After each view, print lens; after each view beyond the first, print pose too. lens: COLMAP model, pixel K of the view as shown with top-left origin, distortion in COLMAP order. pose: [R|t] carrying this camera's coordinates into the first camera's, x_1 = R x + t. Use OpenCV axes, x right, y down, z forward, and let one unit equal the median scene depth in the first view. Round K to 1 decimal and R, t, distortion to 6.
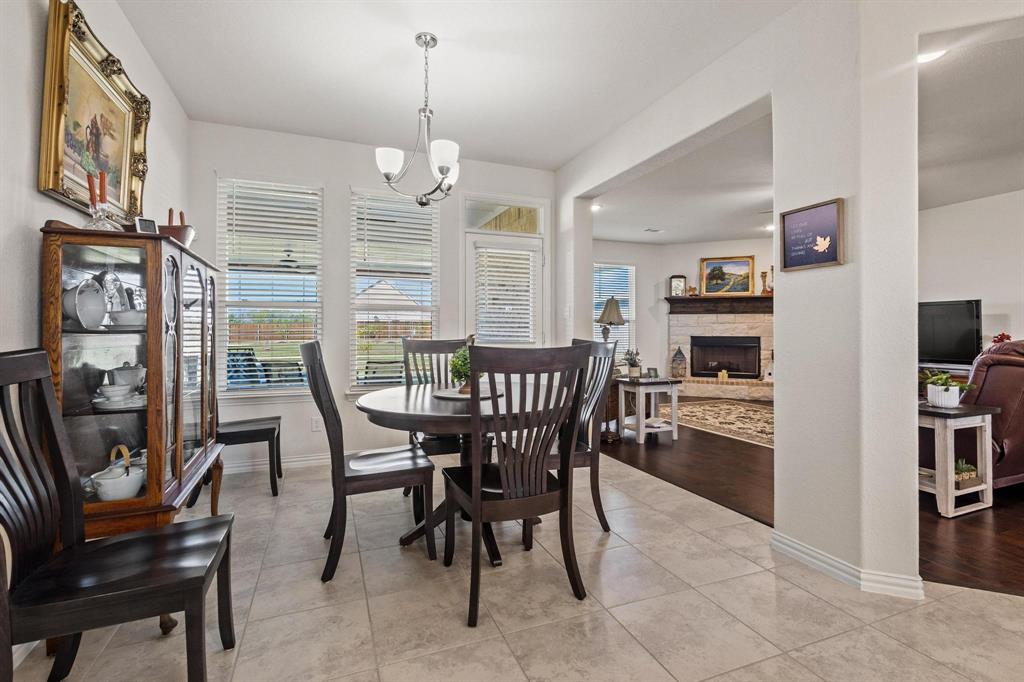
lens RADIAL K [[465.5, 0, 517.3], [0, 465.5, 328.6], [0, 0, 1]] dist [0.005416, -0.000557]
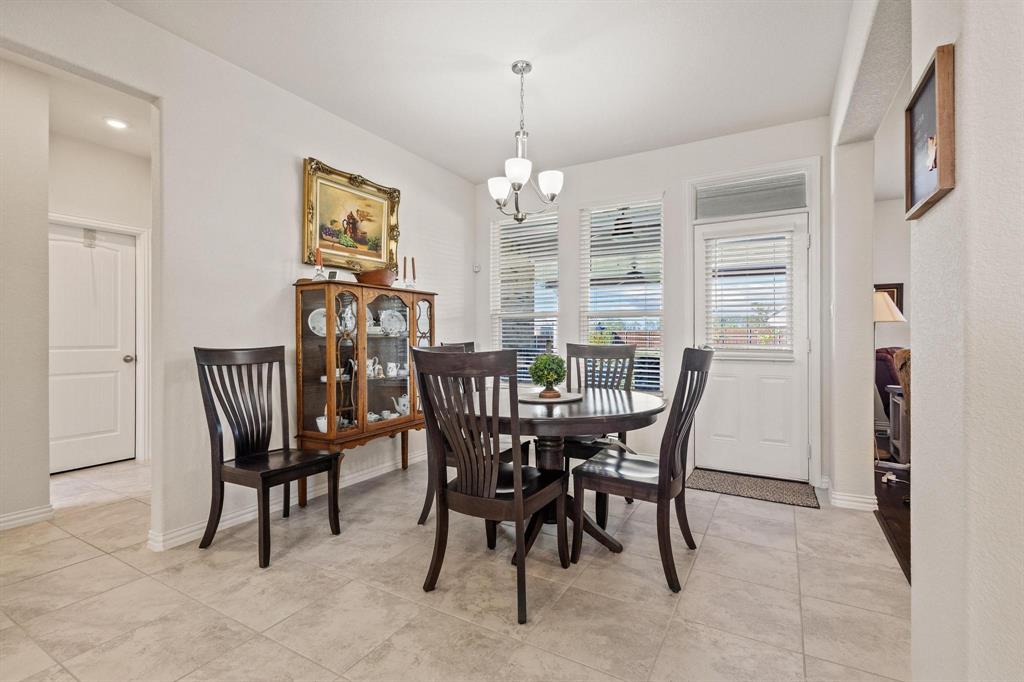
lens RADIAL K [[465.5, 0, 512.7], [0, 465.5, 336.8], [0, 0, 1]] dist [0.005416, -0.000557]
pose [[0.624106, -0.002465, -0.781336, 0.197769], [0.006667, 0.999975, 0.002171, 0.001384], [0.781312, -0.006564, 0.624107, 0.094319]]
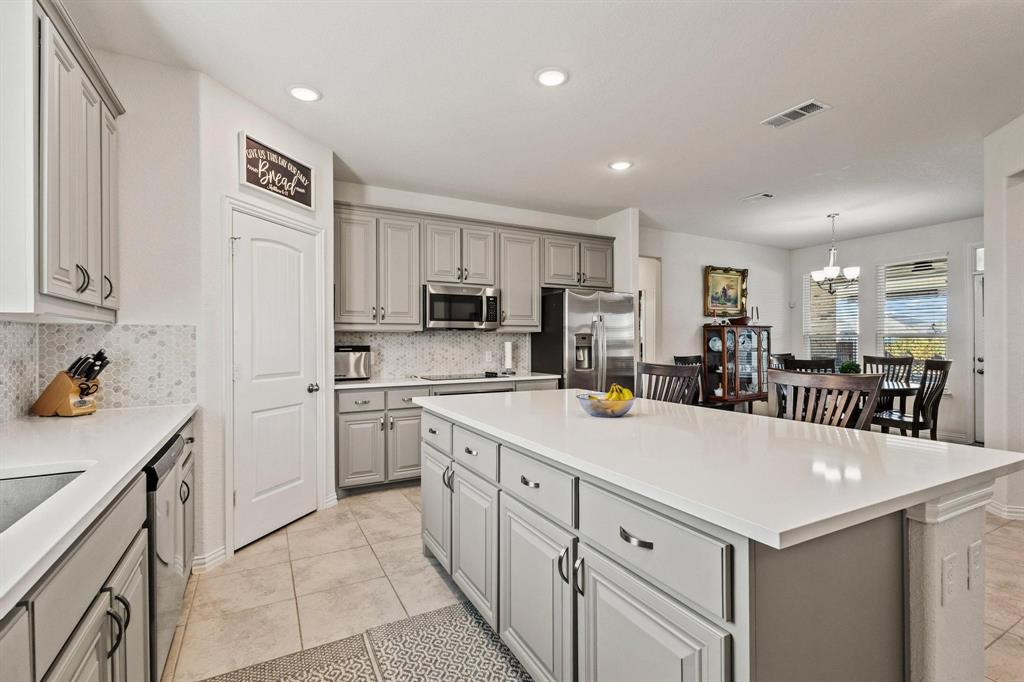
lens RADIAL K [[465.5, 0, 512.4], [0, 465.5, 341.7], [0, 0, 1]] dist [0.005416, -0.000557]
pose [[0.125112, -0.006123, -0.992124, 0.538368], [0.008697, 0.999949, -0.005074, -0.013672], [0.992105, -0.007993, 0.125158, -0.224912]]
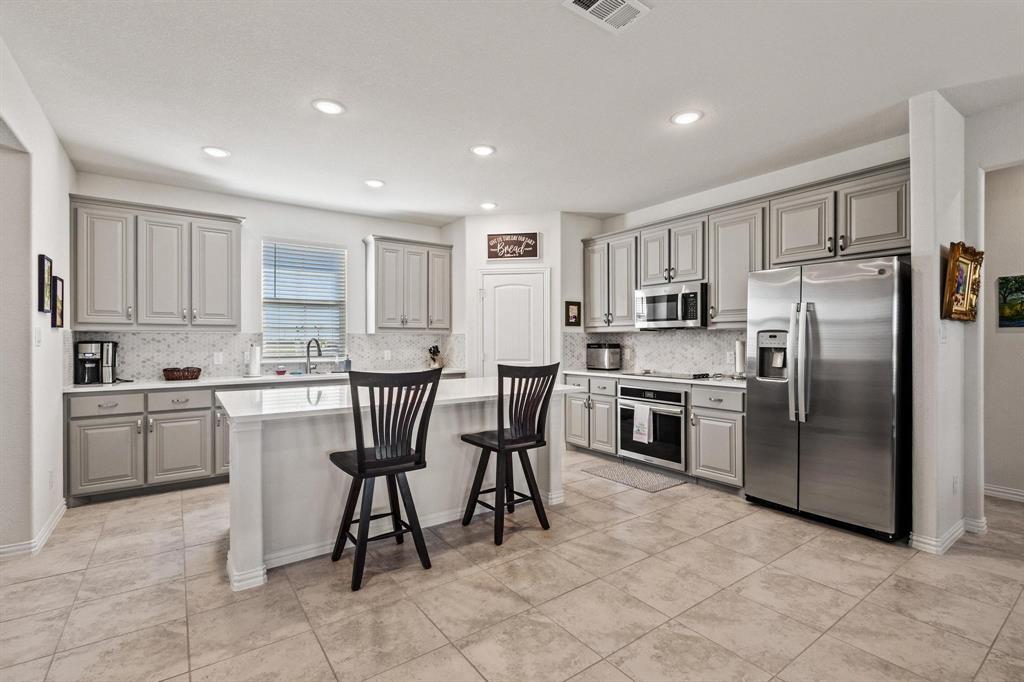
lens RADIAL K [[465.5, 0, 512.8], [0, 465.5, 343.1], [0, 0, 1]] dist [0.005416, -0.000557]
pose [[-0.967204, 0.001085, -0.253998, 0.311302], [0.001079, 0.999999, 0.000163, -0.014576], [0.253998, -0.000116, -0.967205, 0.269844]]
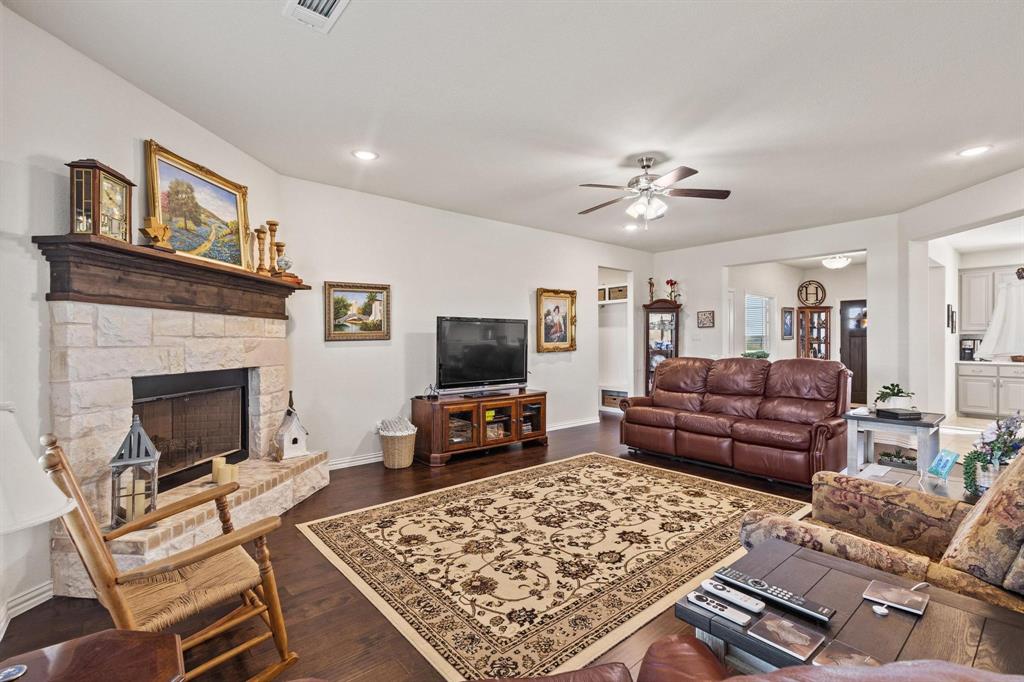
lens RADIAL K [[465.5, 0, 511.6], [0, 465.5, 338.5], [0, 0, 1]] dist [0.005416, -0.000557]
pose [[-0.322145, 0.001051, 0.946690, -0.003606], [-0.005590, 0.999980, -0.003012, -0.010646], [-0.946674, -0.006262, -0.322132, 0.902772]]
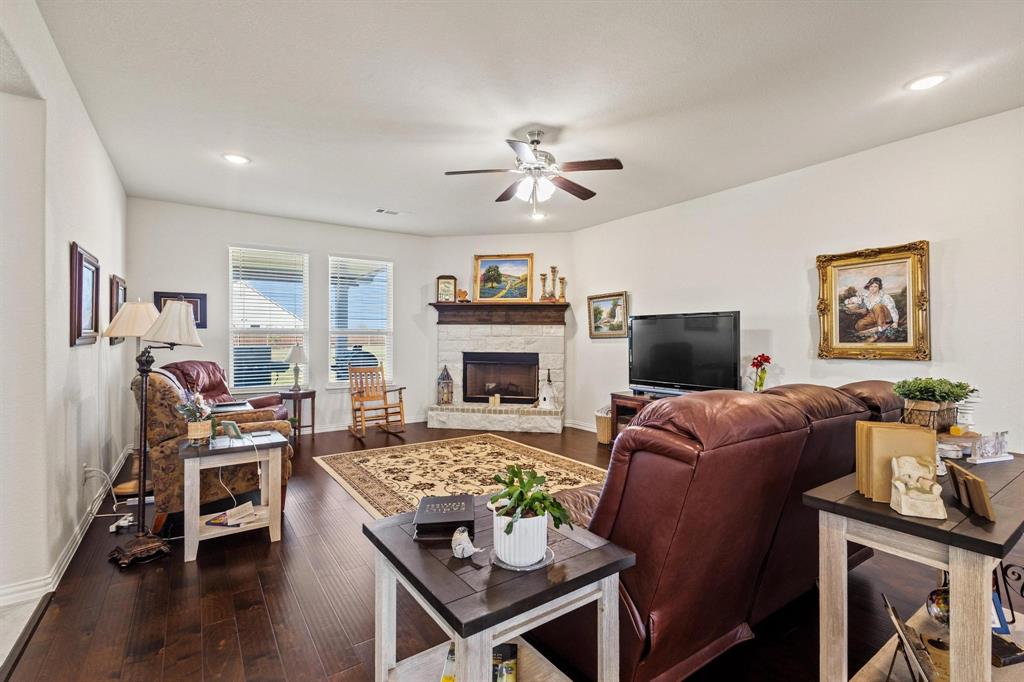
lens RADIAL K [[465.5, 0, 512.9], [0, 465.5, 337.0], [0, 0, 1]] dist [0.005416, -0.000557]
pose [[0.973843, 0.001251, 0.227220, 0.288718], [-0.002320, 0.999987, 0.004437, -0.013760], [-0.227212, -0.004848, 0.973833, 0.209549]]
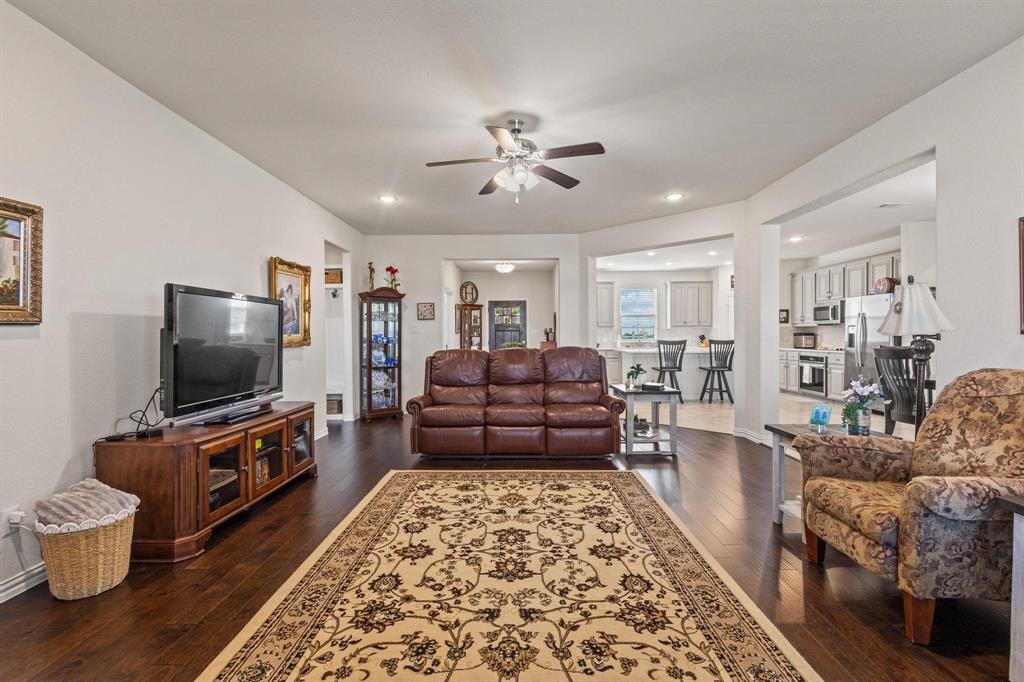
lens RADIAL K [[465.5, 0, 510.4], [0, 465.5, 339.6], [0, 0, 1]] dist [0.005416, -0.000557]
pose [[-0.925570, -0.000805, 0.378576, 0.250075], [0.000758, 0.999992, 0.003977, -0.002385], [-0.378576, 0.003968, -0.925562, 1.011024]]
